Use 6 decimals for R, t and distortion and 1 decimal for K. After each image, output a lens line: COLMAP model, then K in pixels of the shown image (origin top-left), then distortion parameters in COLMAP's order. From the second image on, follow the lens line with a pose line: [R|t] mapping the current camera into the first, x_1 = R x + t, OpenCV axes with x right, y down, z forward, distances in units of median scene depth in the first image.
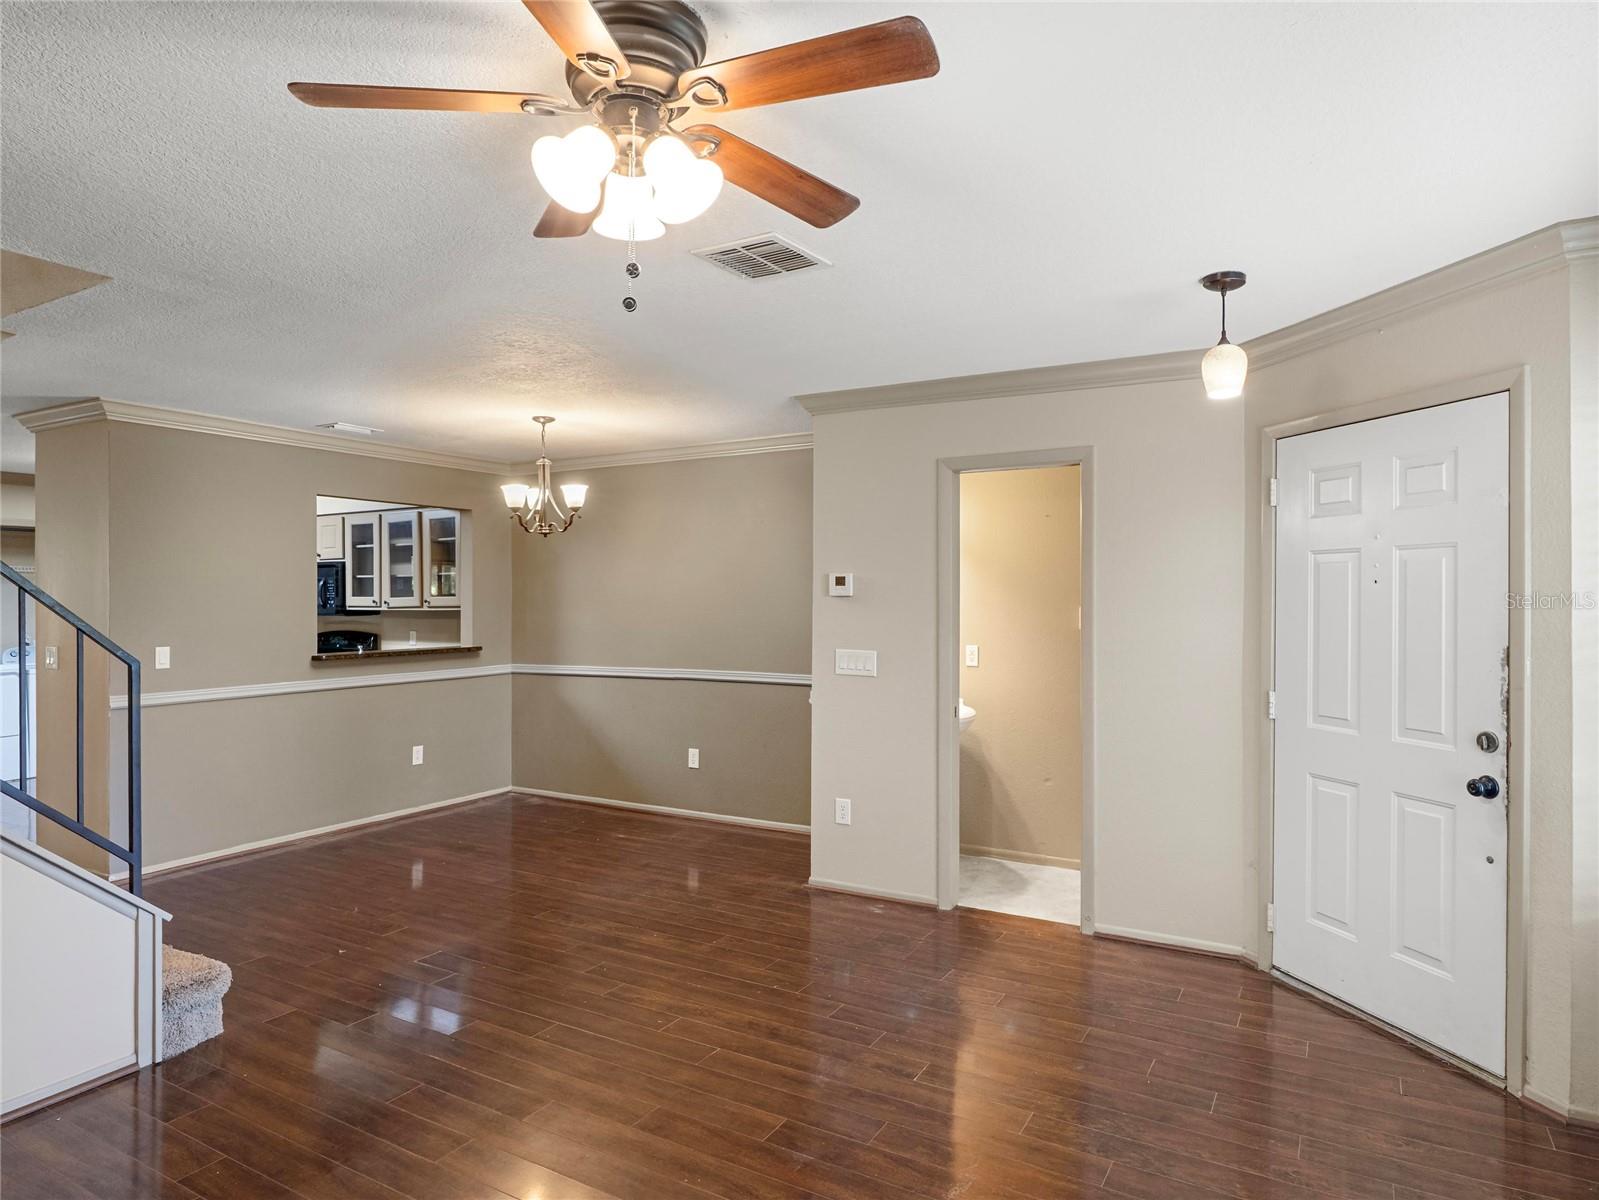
lens RADIAL K [[967.1, 0, 809.0], [0, 967.1, 576.8], [0, 0, 1]] dist [-0.013597, 0.007697]
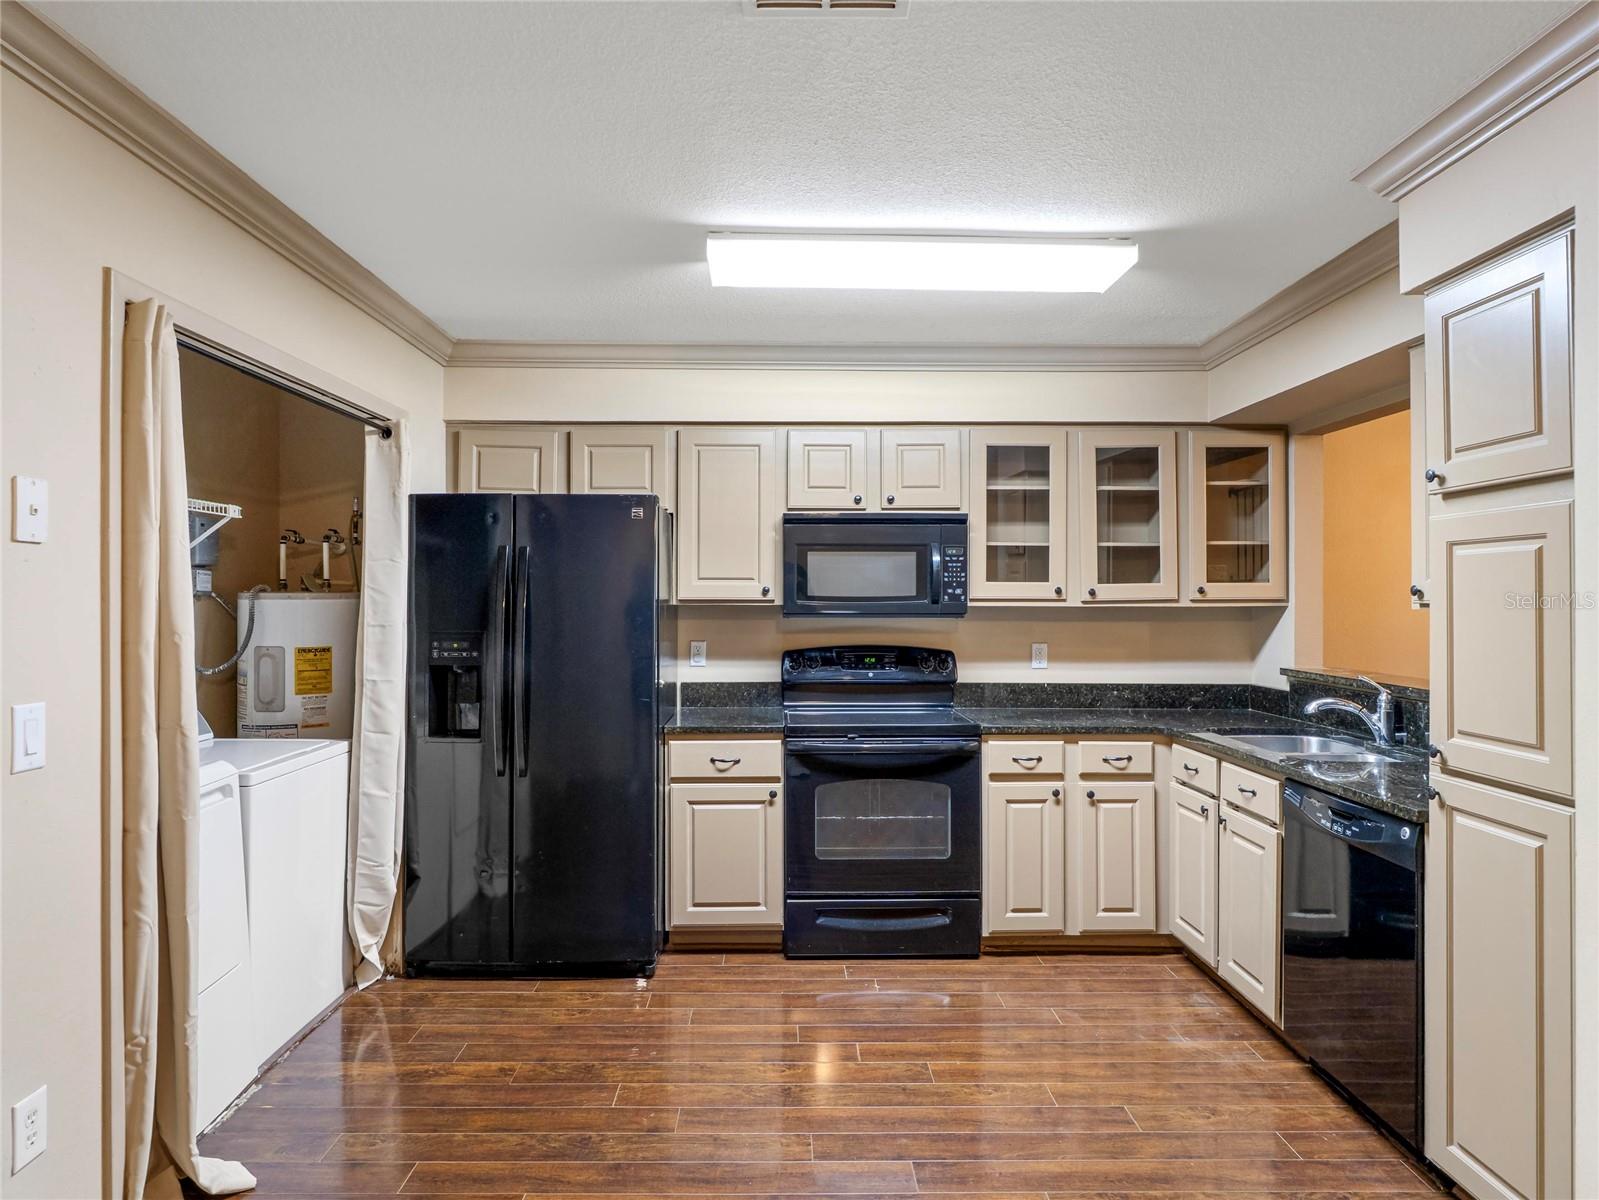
lens RADIAL K [[967.1, 0, 782.3], [0, 967.1, 584.2], [0, 0, 1]] dist [-0.013597, 0.007697]
pose [[0.862480, 0.013074, 0.505923, -1.087108], [-0.016243, 0.999866, 0.001853, 0.029912], [-0.505831, -0.009816, 0.862577, 0.778737]]
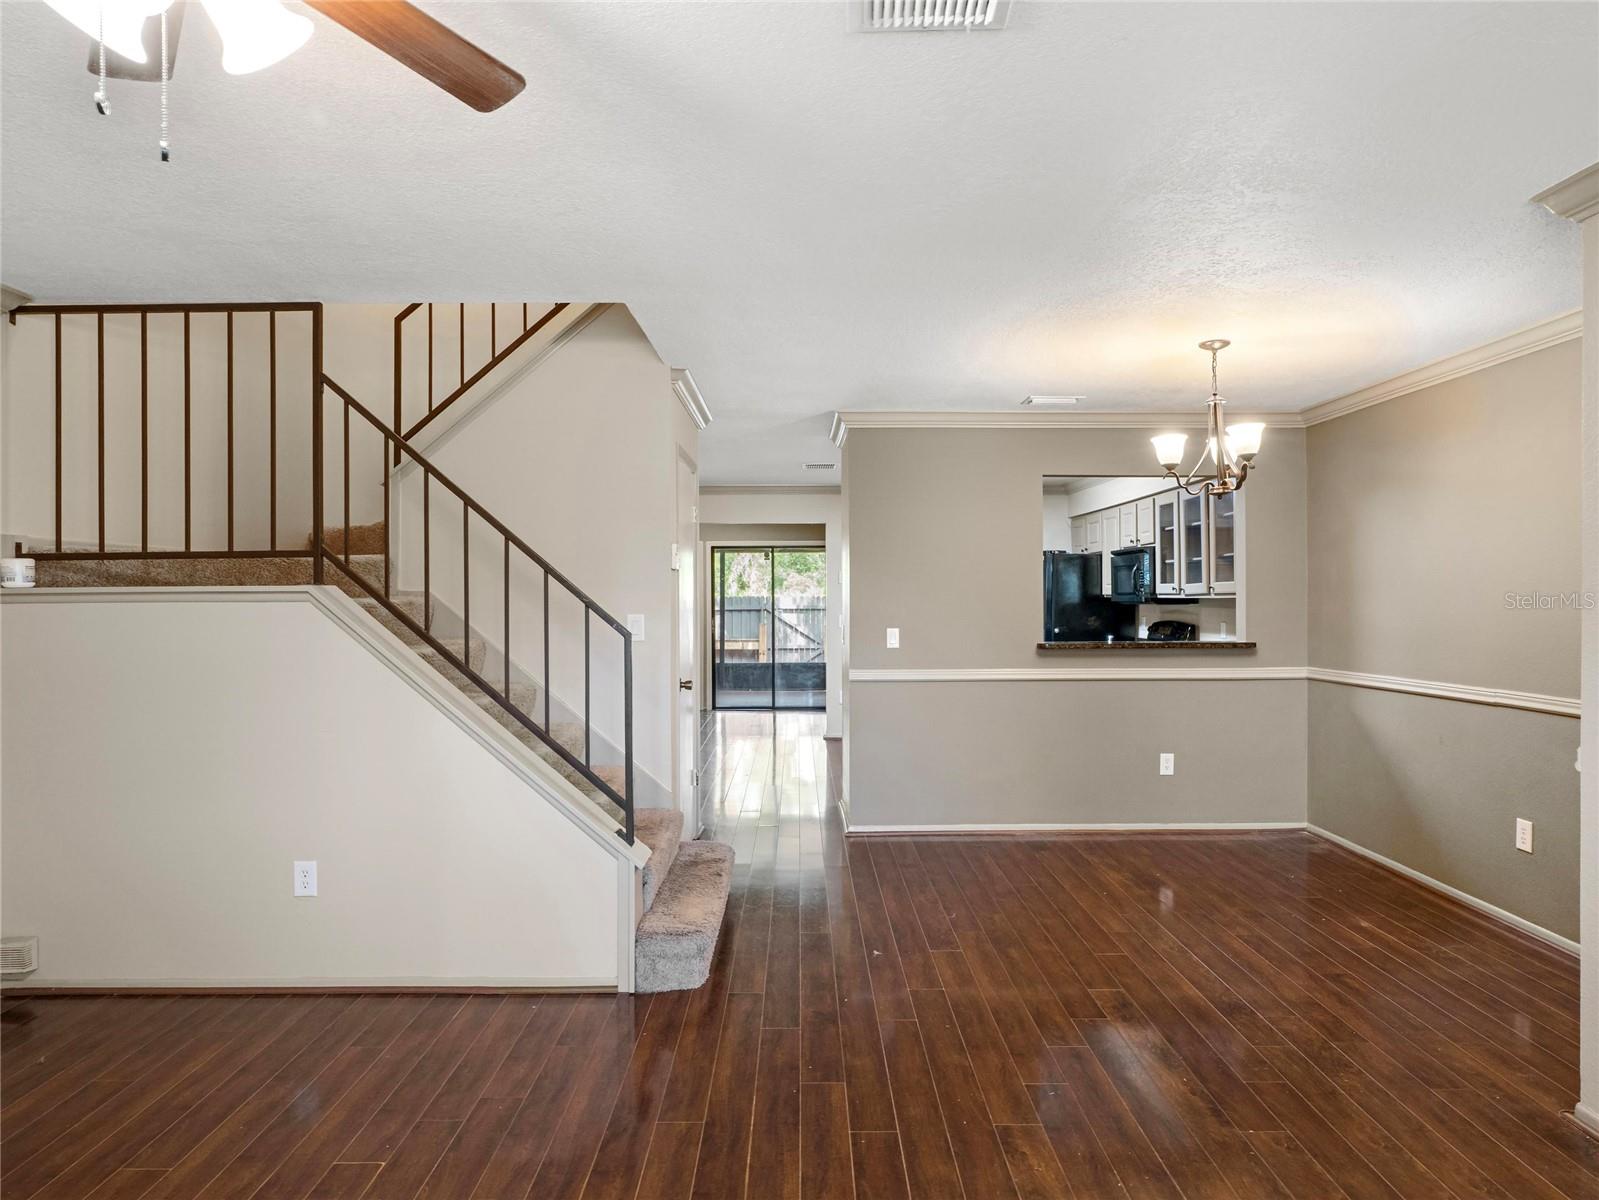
lens RADIAL K [[967.1, 0, 804.1], [0, 967.1, 577.3], [0, 0, 1]] dist [-0.013597, 0.007697]
pose [[0.501334, -0.015769, -0.865110, 0.201953], [0.020971, 0.999762, -0.006070, 0.016772], [0.865000, -0.015099, 0.501545, 0.311745]]
